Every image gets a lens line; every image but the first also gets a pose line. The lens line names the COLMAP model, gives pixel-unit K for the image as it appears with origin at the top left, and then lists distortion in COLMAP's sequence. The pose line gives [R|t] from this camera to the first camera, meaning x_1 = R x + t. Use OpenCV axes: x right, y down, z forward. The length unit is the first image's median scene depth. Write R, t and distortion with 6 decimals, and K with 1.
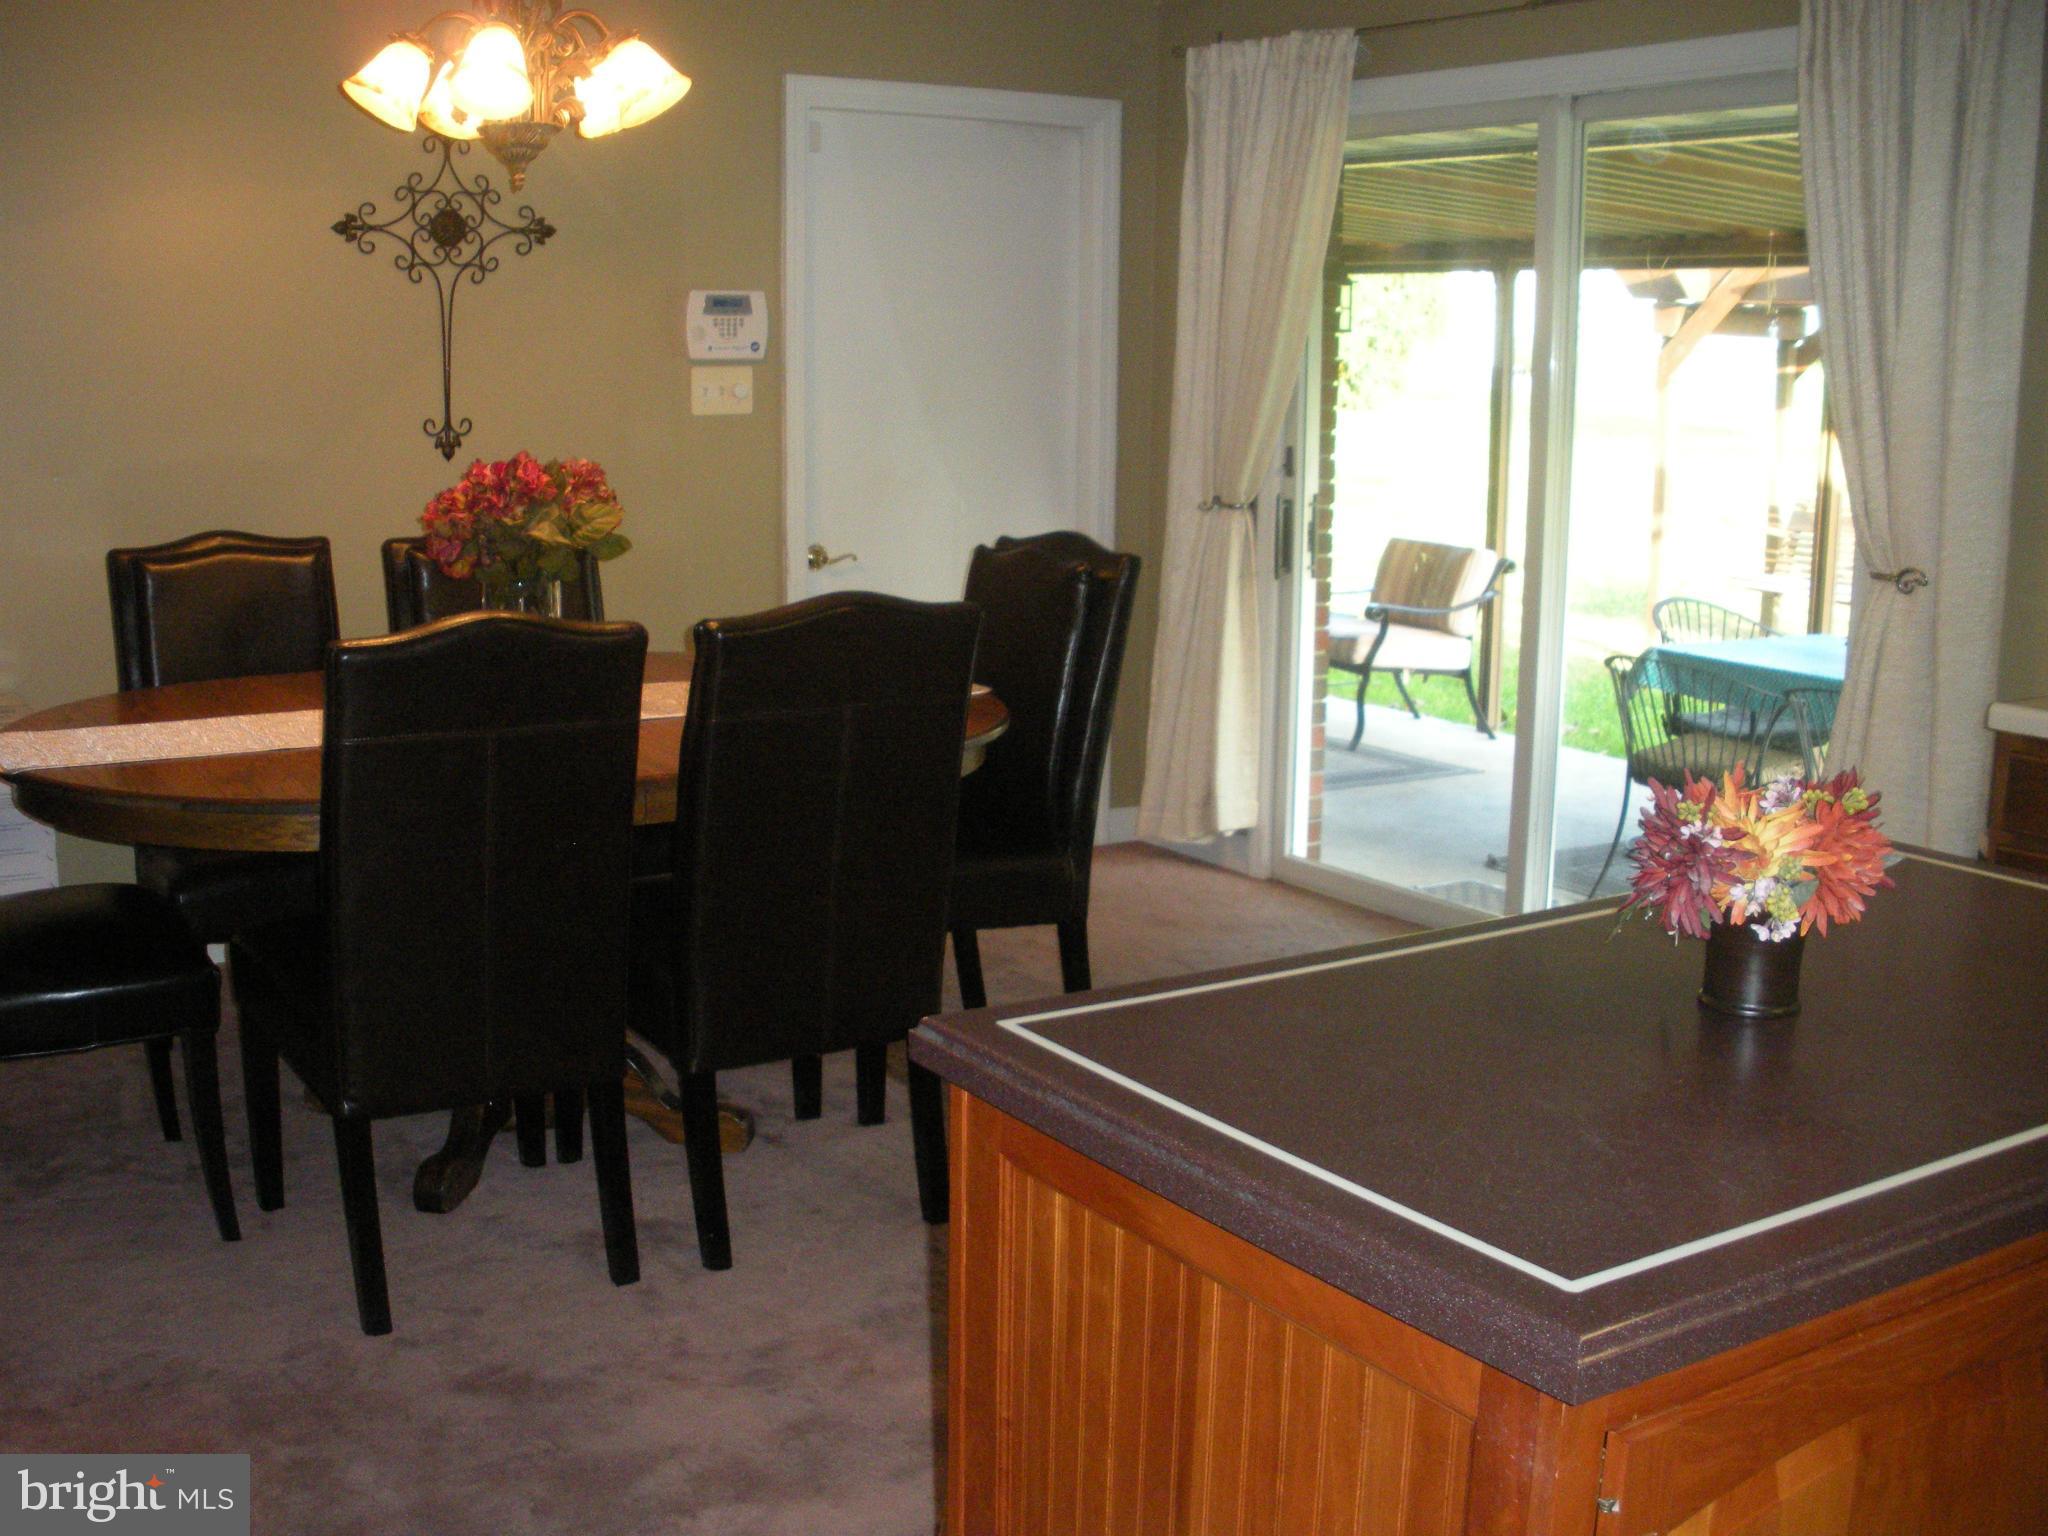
lens RADIAL K [[2143.4, 0, 1024.0], [0, 2143.4, 768.0], [0, 0, 1]] dist [-0.263173, 0.256992]
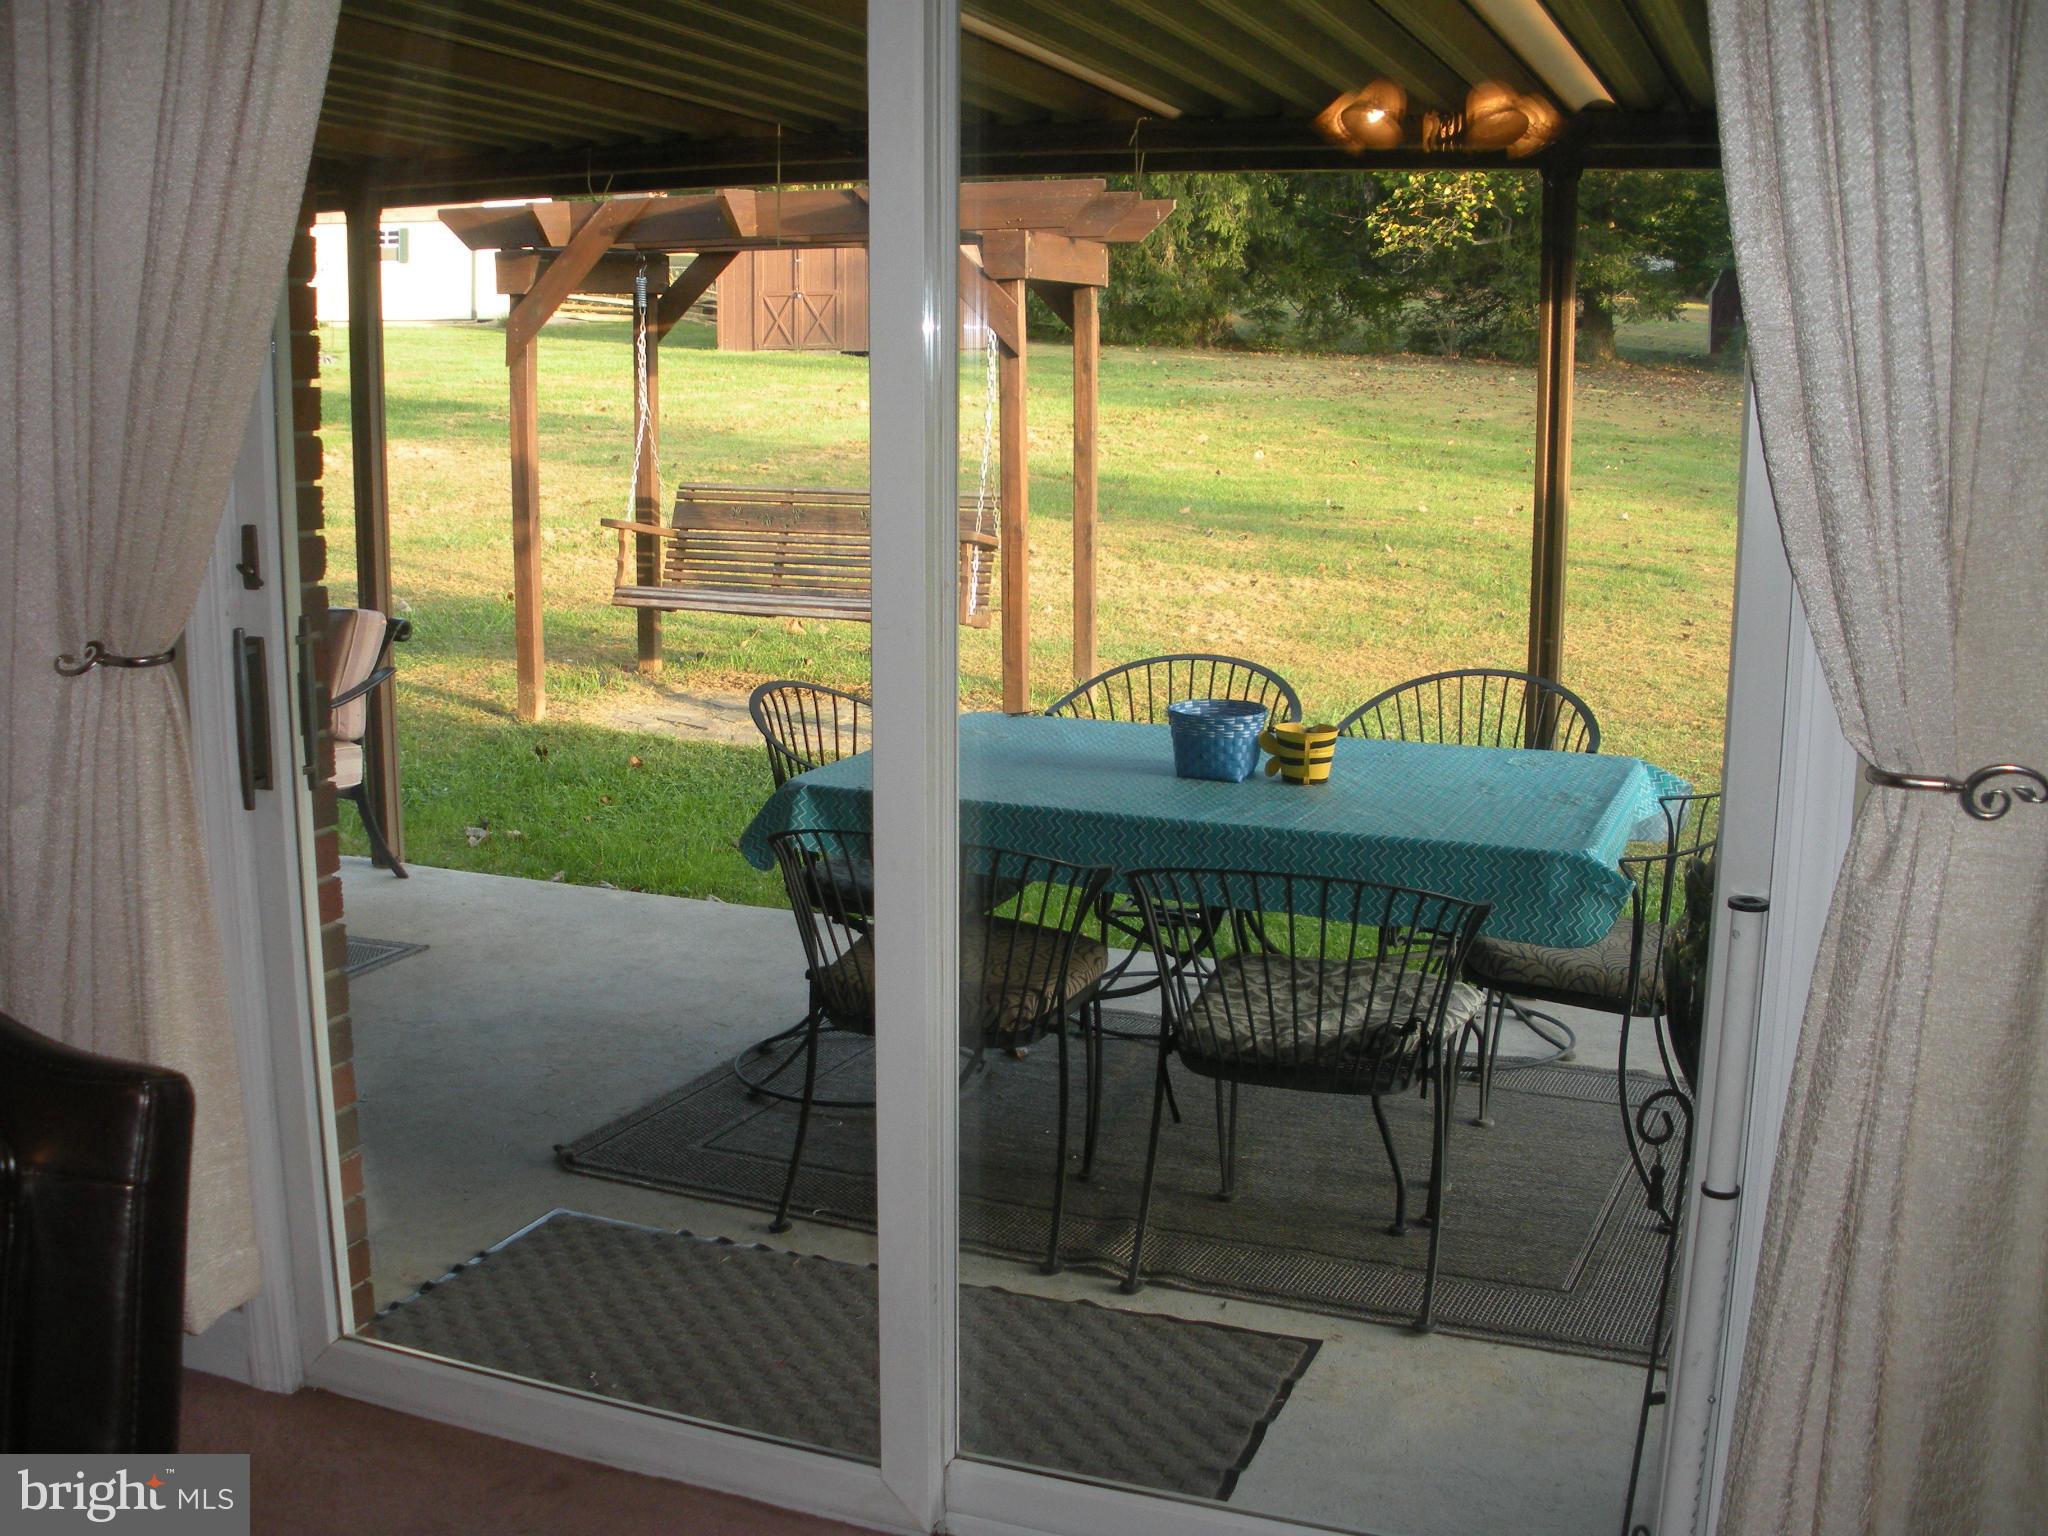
lens RADIAL K [[2143.4, 0, 1024.0], [0, 2143.4, 768.0], [0, 0, 1]] dist [-0.263173, 0.256992]
pose [[0.812863, -0.120920, 0.569766, -0.003221], [0.113304, 0.992353, 0.048958, -0.114412], [-0.571329, 0.024761, 0.820348, 0.597319]]
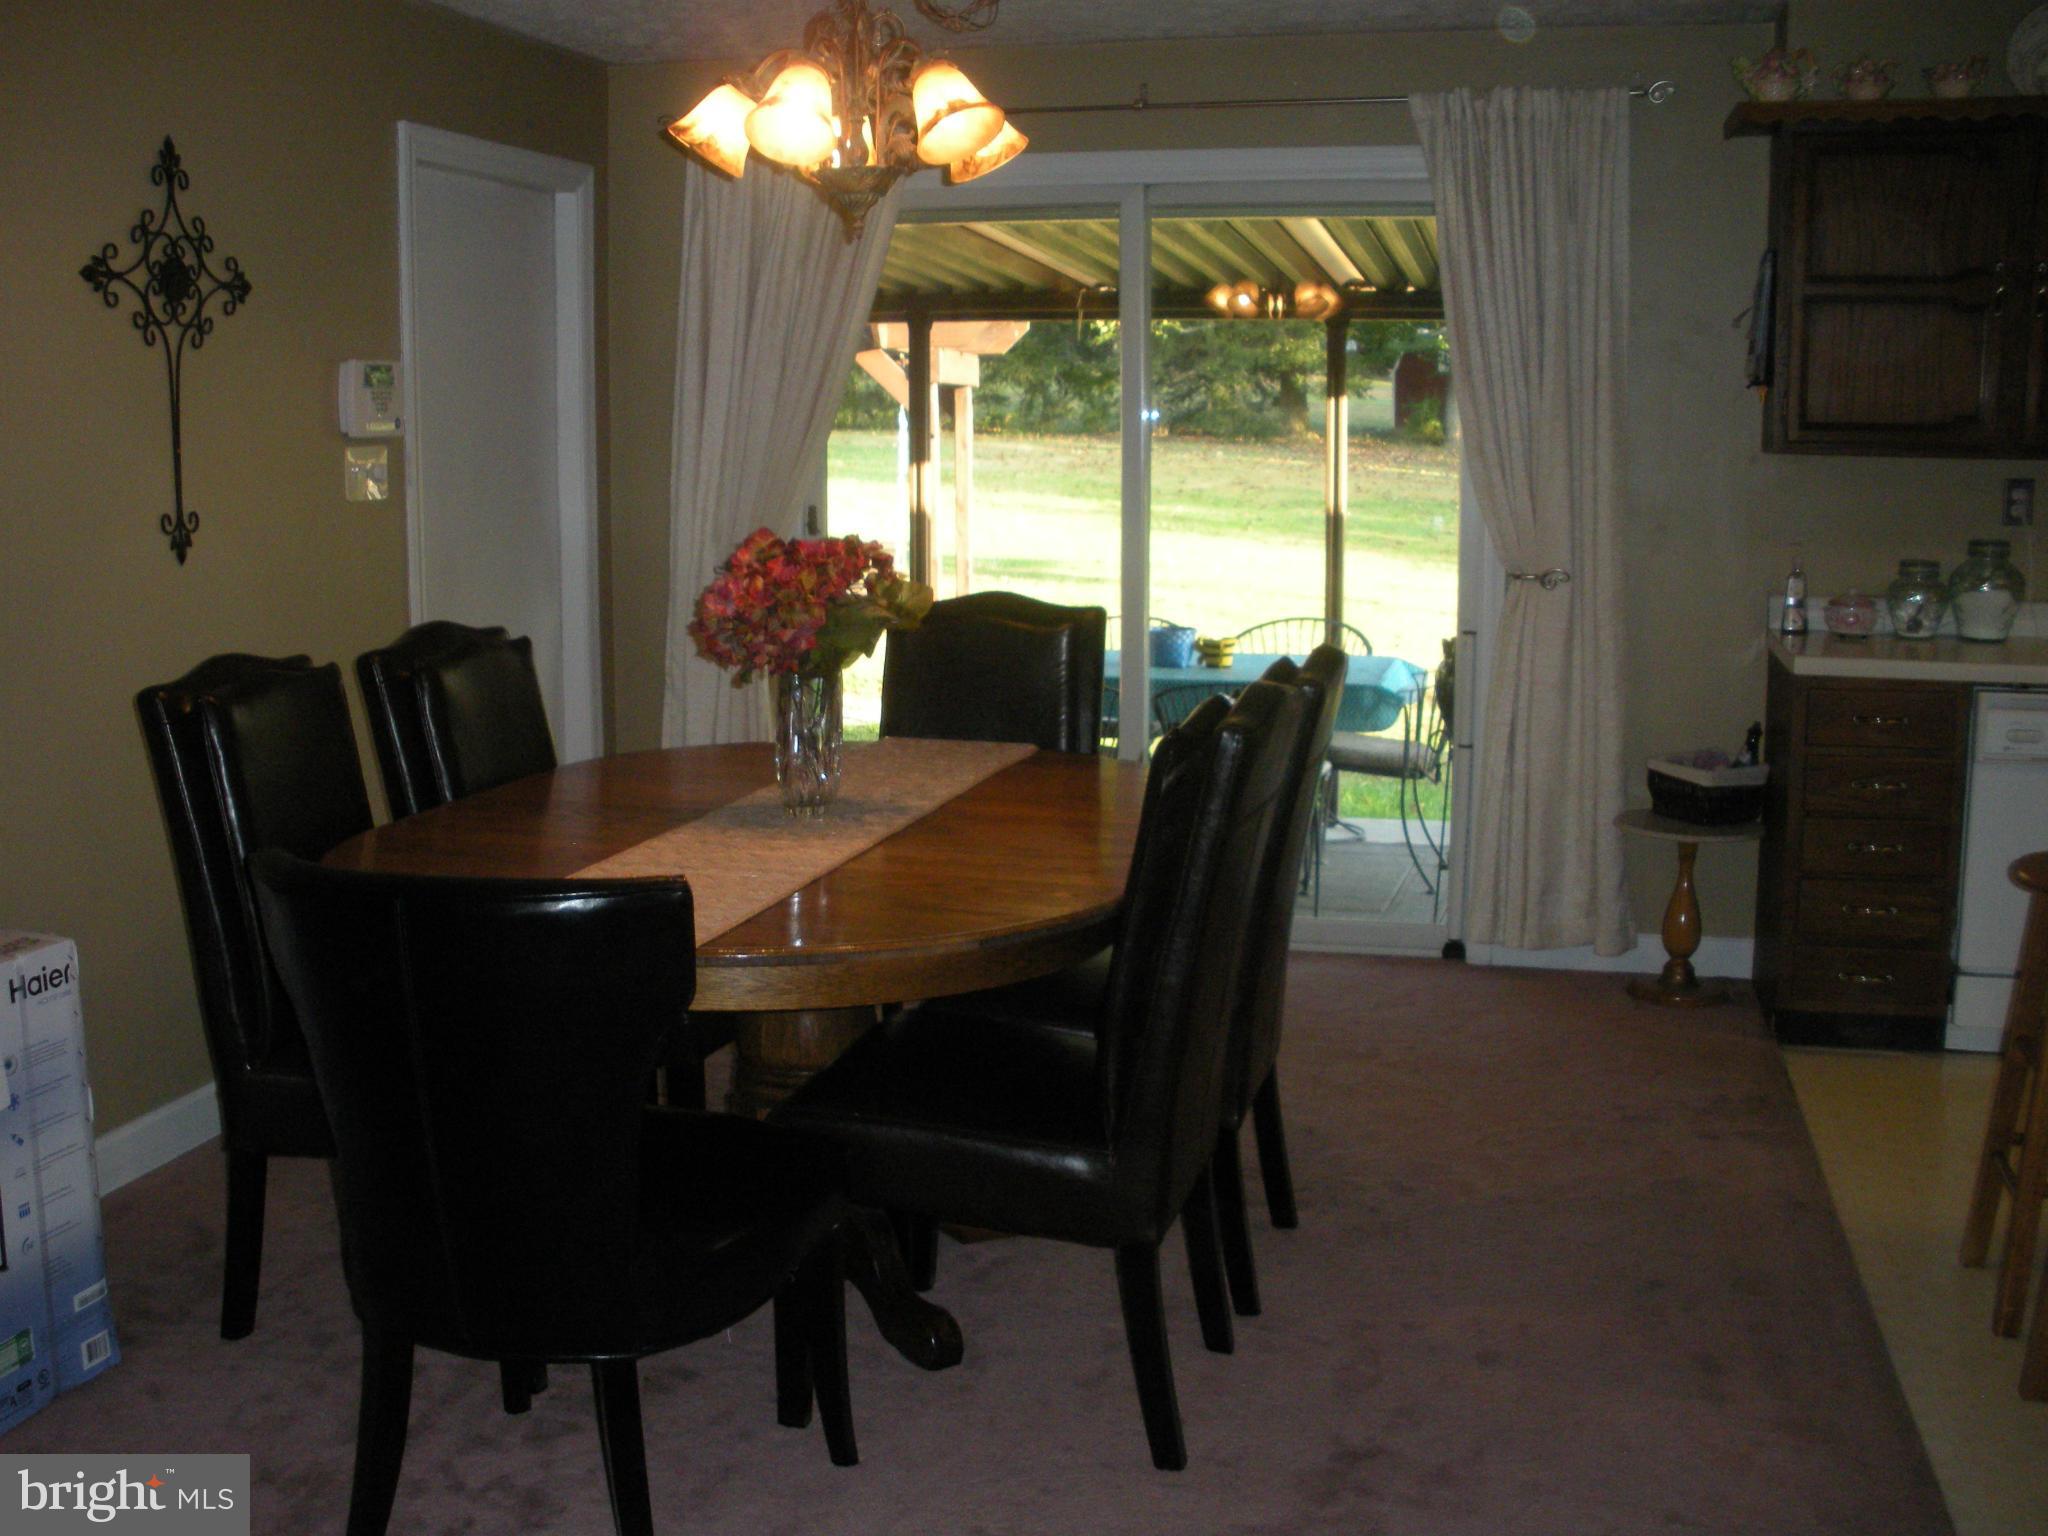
lens RADIAL K [[2143.4, 0, 1024.0], [0, 2143.4, 768.0], [0, 0, 1]] dist [-0.263173, 0.256992]
pose [[0.719931, -0.122051, 0.683230, -0.605733], [0.140784, 0.989632, 0.028439, -0.045000], [-0.679617, 0.075714, 0.729649, 0.197183]]
